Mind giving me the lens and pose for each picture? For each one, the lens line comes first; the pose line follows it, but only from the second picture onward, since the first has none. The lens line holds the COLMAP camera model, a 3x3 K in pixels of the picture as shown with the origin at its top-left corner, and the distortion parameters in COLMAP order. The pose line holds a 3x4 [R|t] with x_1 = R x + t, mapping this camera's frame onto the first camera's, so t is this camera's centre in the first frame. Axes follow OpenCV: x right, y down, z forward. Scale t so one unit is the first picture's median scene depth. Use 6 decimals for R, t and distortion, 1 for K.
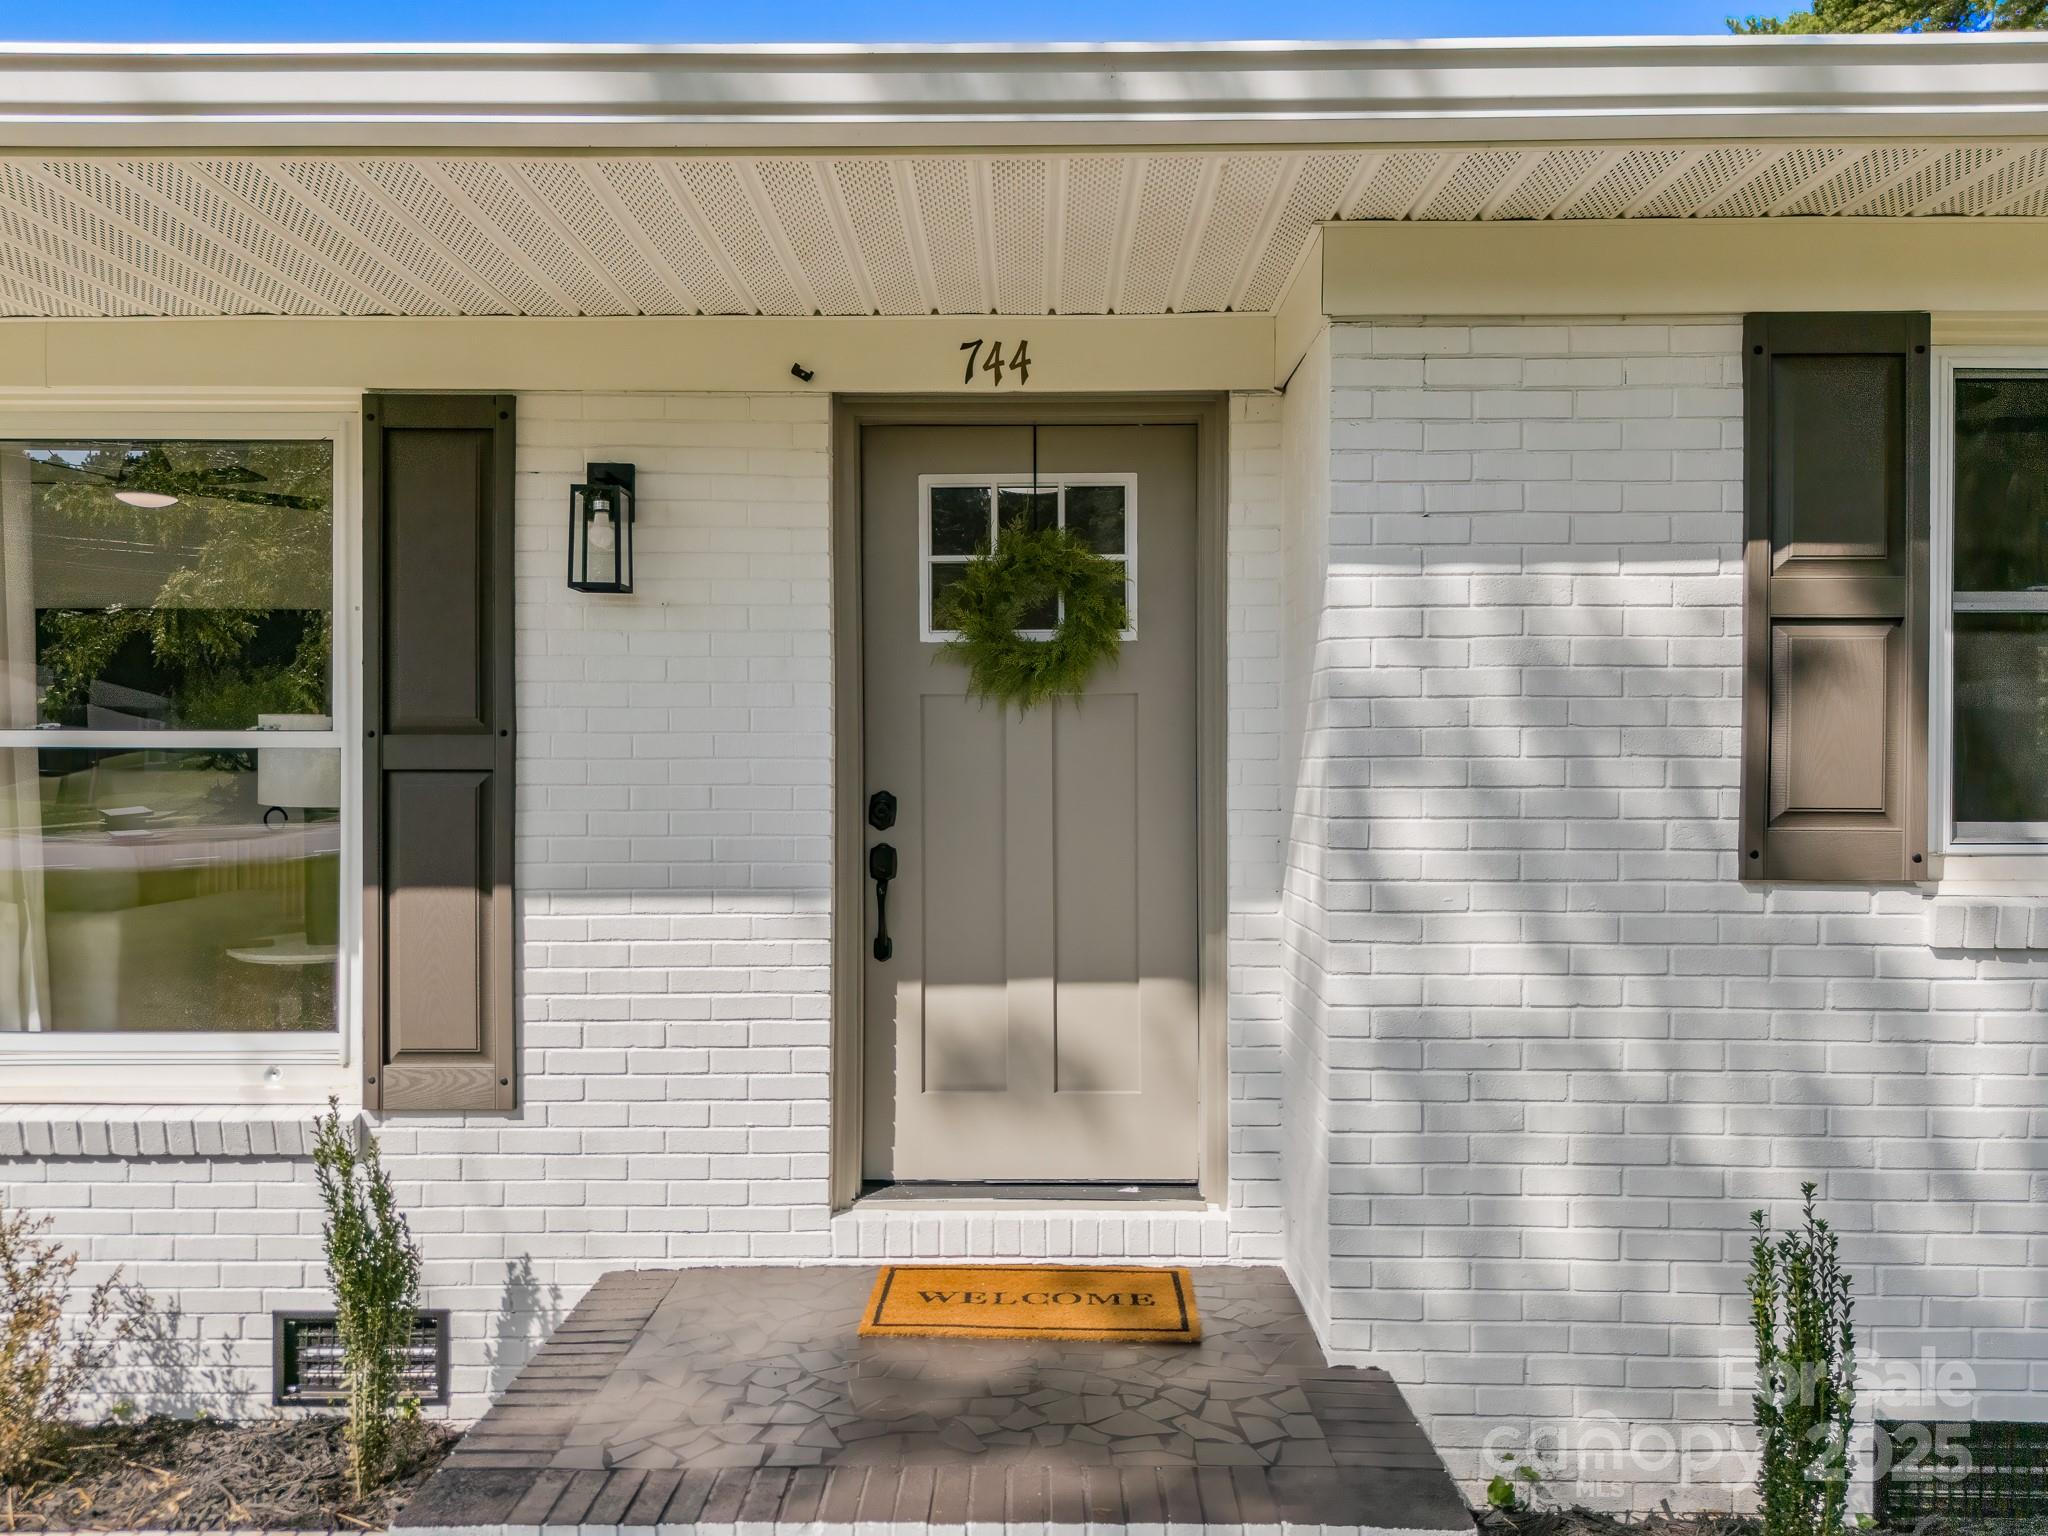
lens RADIAL K [[1557.2, 0, 1024.0], [0, 1557.2, 768.0], [0, 0, 1]] dist [0.007940, 0.002446]
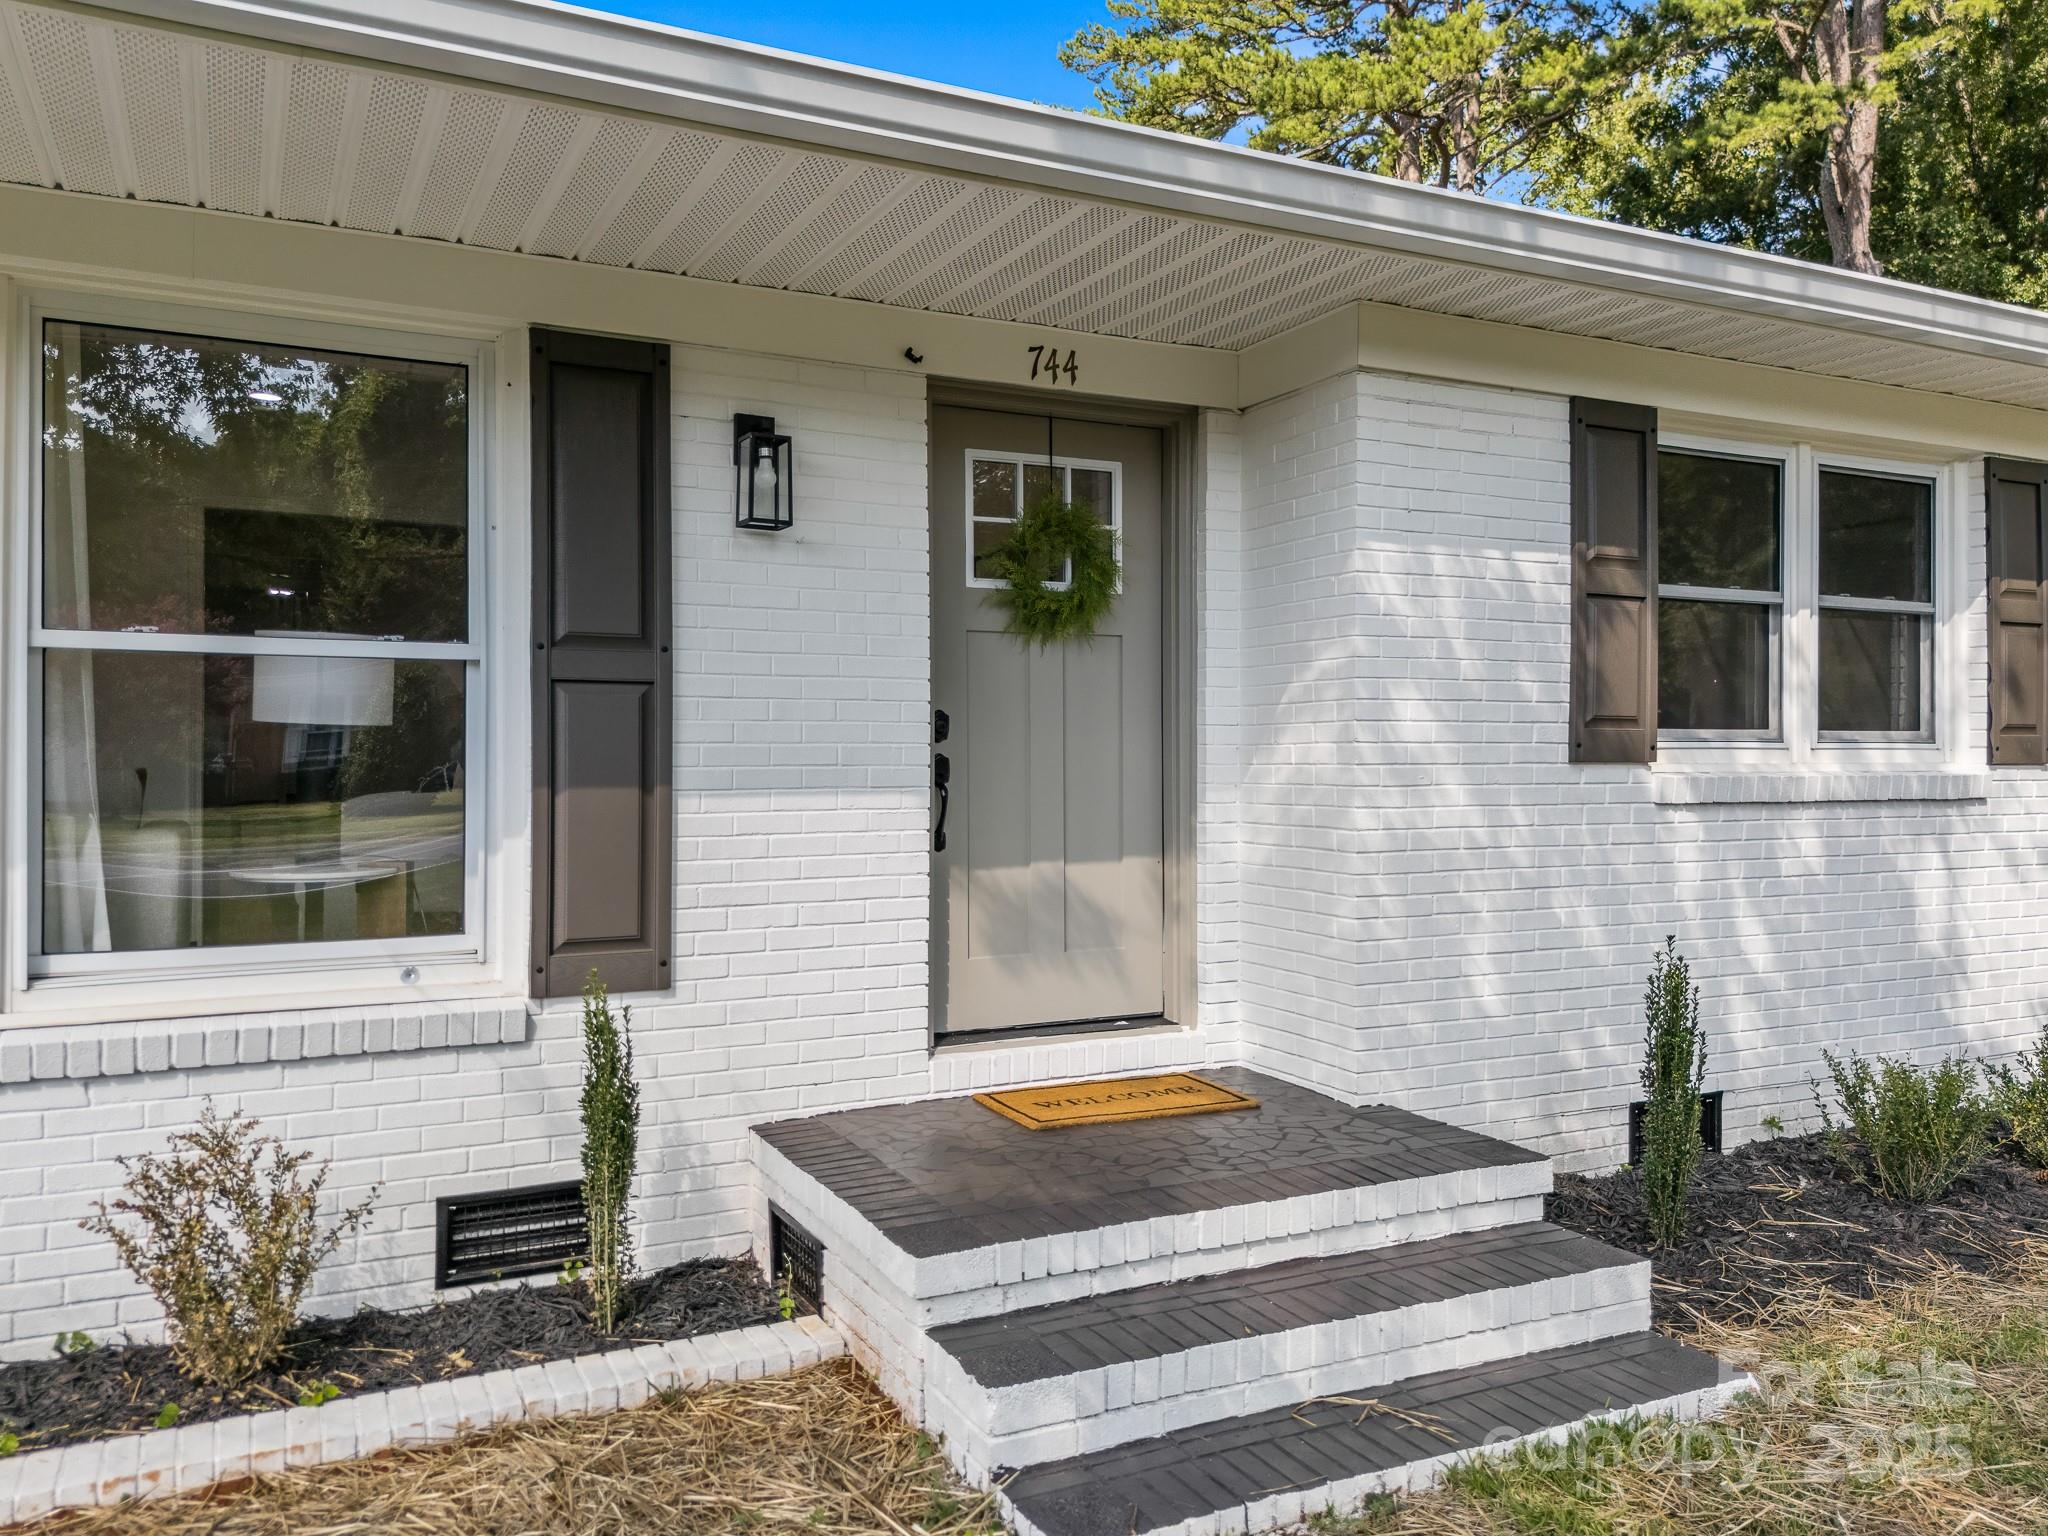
lens RADIAL K [[1557.2, 0, 1024.0], [0, 1557.2, 768.0], [0, 0, 1]] dist [0.007940, 0.002446]
pose [[0.887784, -0.004319, 0.460241, -0.613777], [0.003770, 0.999991, 0.002111, 0.060708], [-0.460245, -0.000139, 0.887792, -0.102078]]
